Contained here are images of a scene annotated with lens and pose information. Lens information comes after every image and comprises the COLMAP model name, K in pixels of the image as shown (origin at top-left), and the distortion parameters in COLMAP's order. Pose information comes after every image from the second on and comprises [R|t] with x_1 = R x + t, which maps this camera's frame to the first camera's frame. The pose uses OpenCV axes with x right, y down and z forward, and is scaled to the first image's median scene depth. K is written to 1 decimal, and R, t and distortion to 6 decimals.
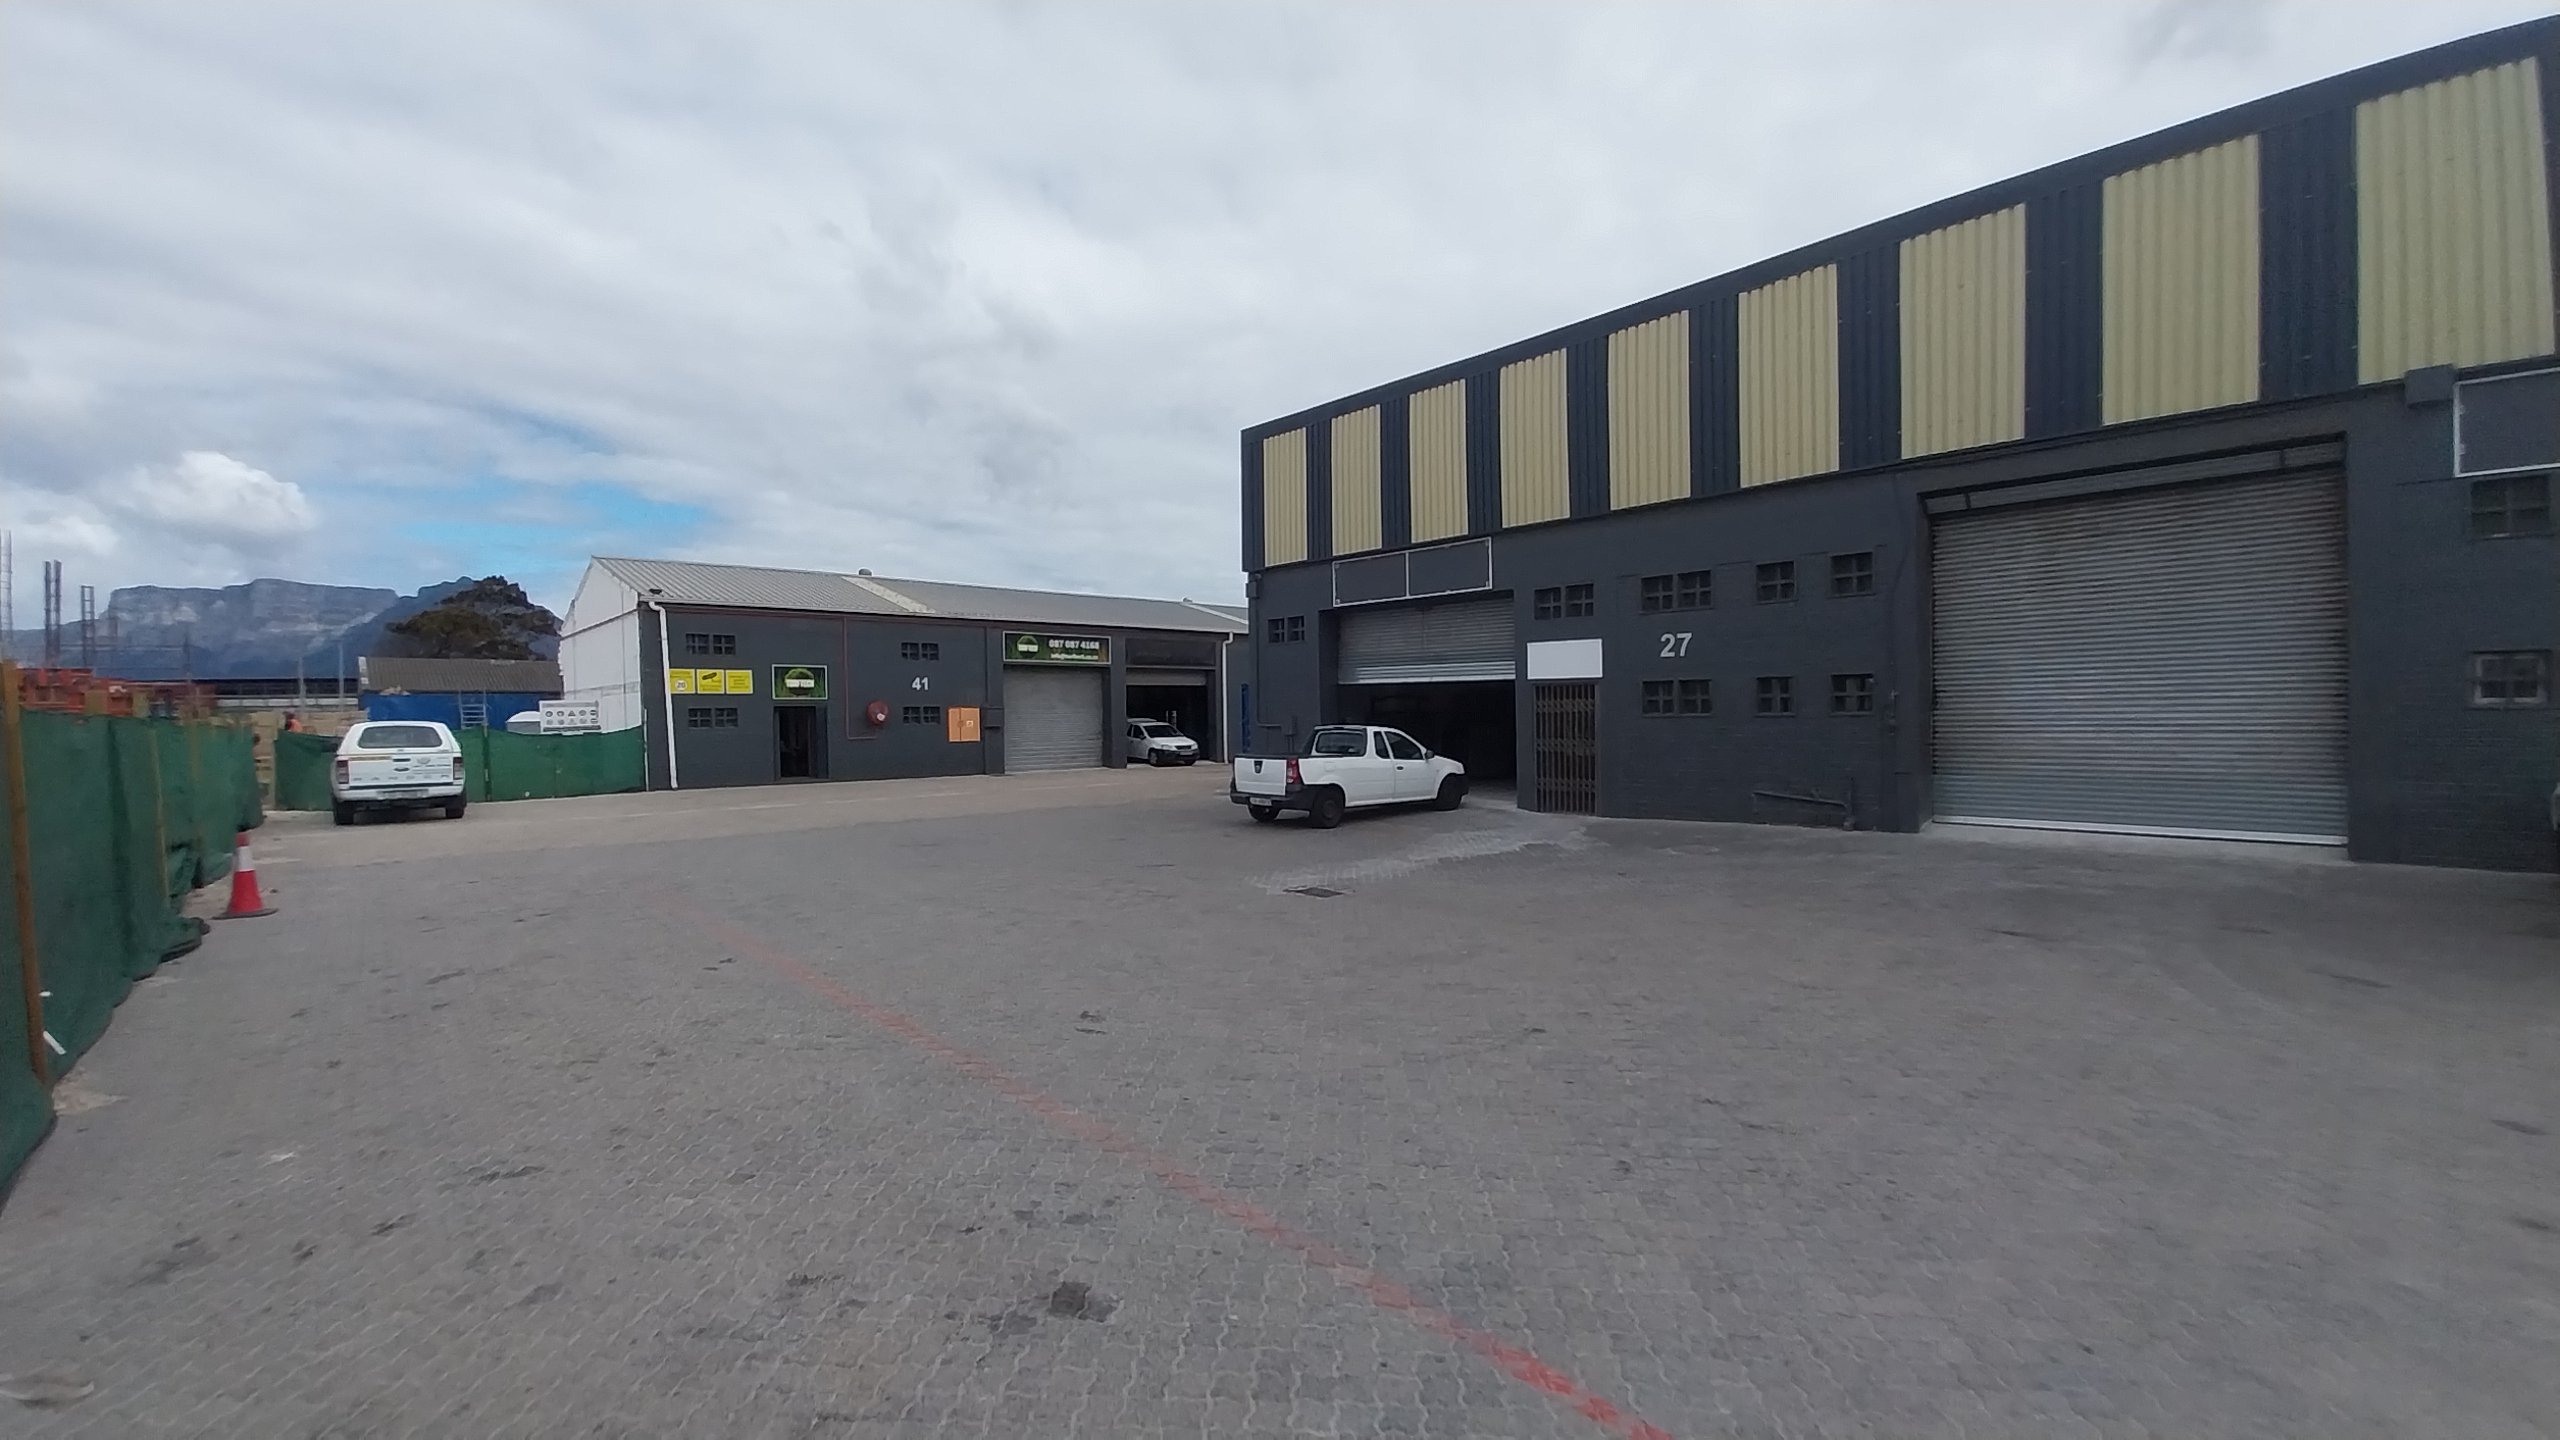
lens RADIAL K [[1004.6, 0, 1280.0], [0, 1004.6, 720.0], [0, 0, 1]] dist [0.000663, -0.000015]
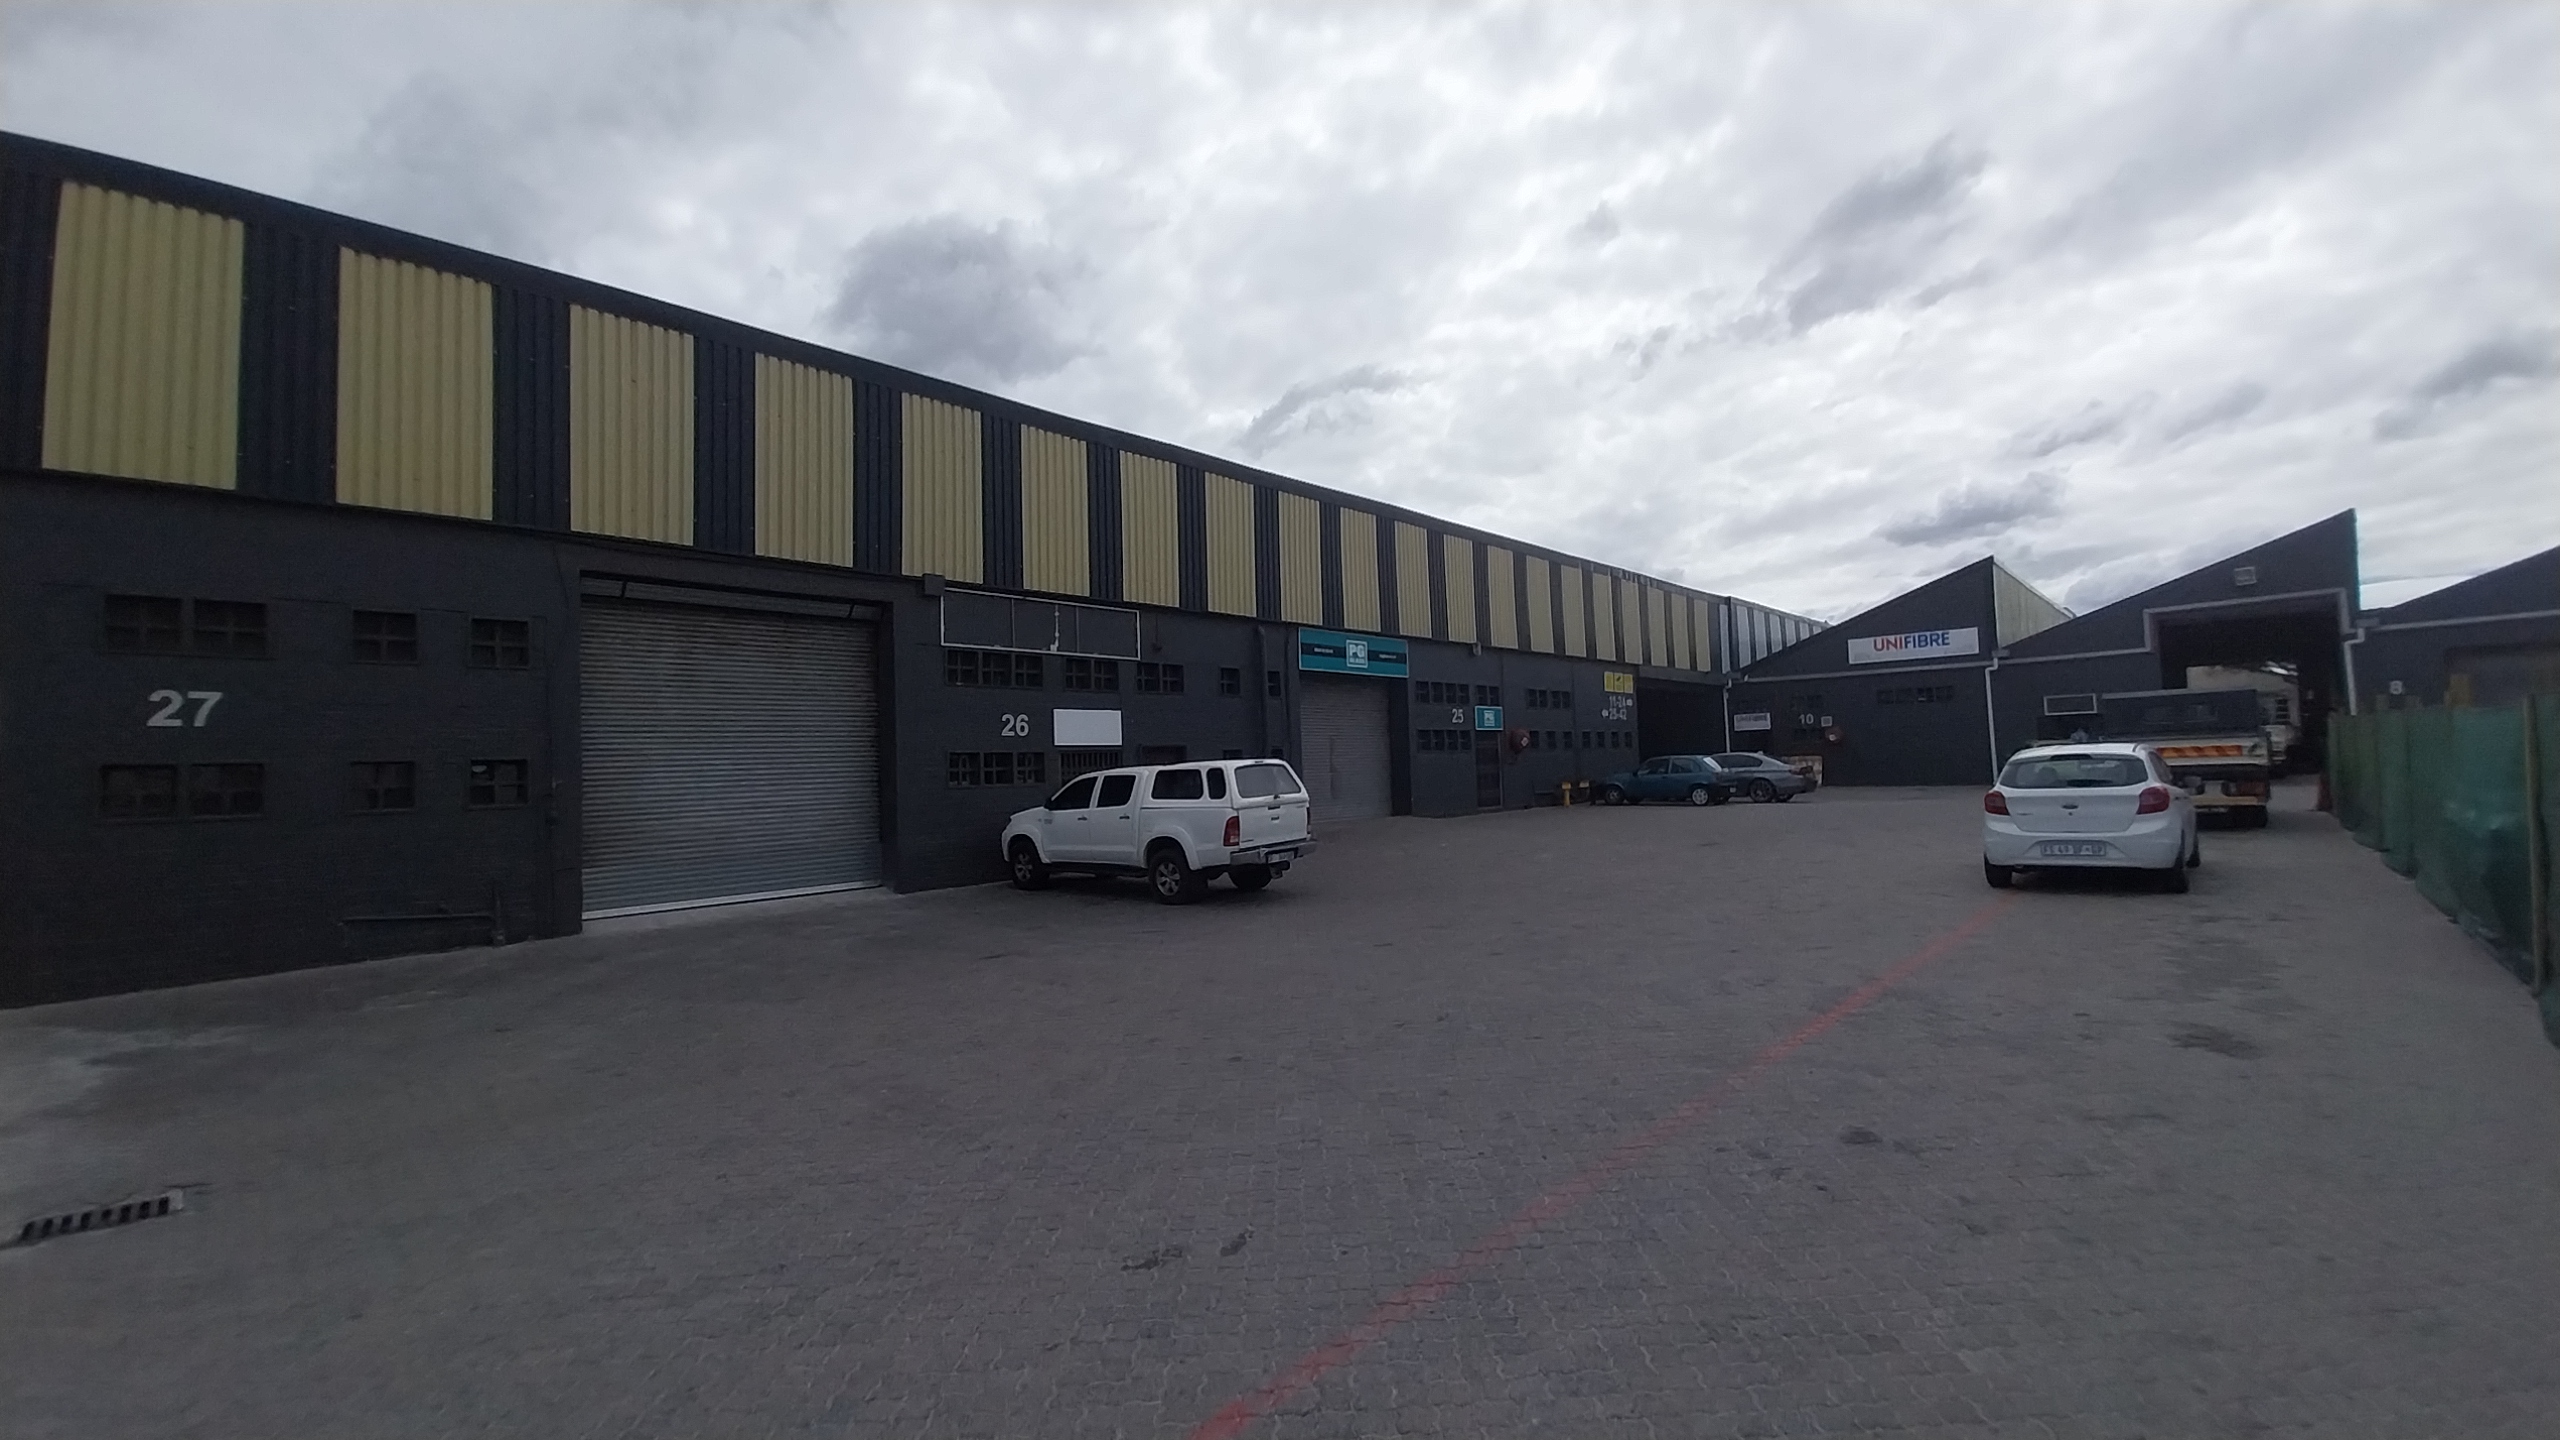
lens RADIAL K [[1026.7, 0, 1287.3], [0, 1026.7, 720.2], [0, 0, 1]] dist [0.021066, -0.015003]
pose [[-0.073302, 0.064368, 0.995230, -0.386358], [0.042127, 0.997224, -0.061395, 0.002807], [-0.996420, 0.037426, -0.075810, 0.435598]]
